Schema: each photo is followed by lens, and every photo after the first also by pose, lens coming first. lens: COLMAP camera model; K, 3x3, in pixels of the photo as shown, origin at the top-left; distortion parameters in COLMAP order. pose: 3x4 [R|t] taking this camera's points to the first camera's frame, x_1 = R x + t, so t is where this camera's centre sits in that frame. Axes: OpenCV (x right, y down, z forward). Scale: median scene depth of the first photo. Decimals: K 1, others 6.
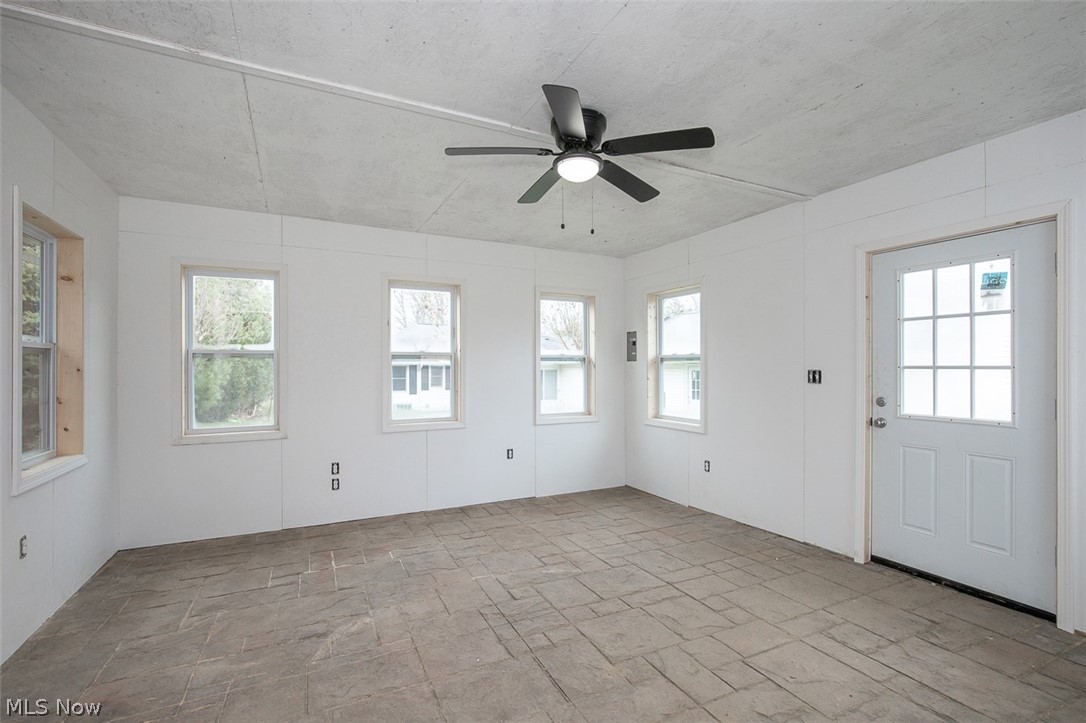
lens RADIAL K [[498.4, 0, 543.0], [0, 498.4, 361.5], [0, 0, 1]] dist [-0.012636, 0.001599]
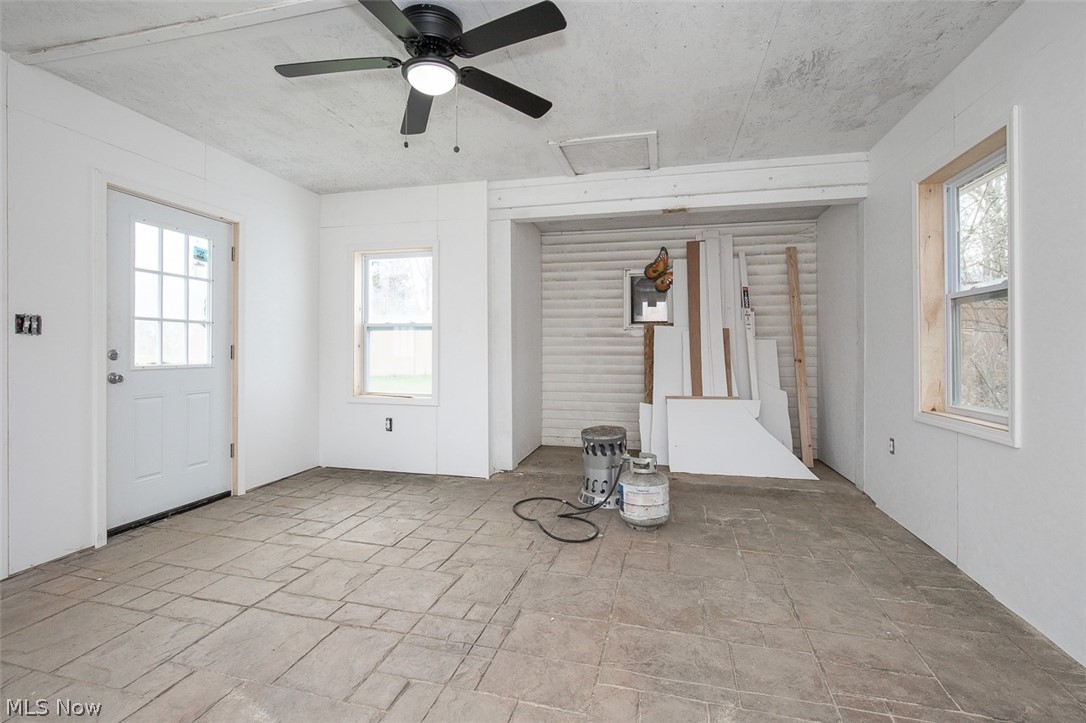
lens RADIAL K [[498.4, 0, 543.0], [0, 498.4, 361.5], [0, 0, 1]] dist [-0.012636, 0.001599]
pose [[-0.771264, -0.013490, 0.636372, -0.558883], [-0.008113, 0.999903, 0.011364, 0.087919], [-0.636464, 0.003601, -0.771298, 1.374504]]
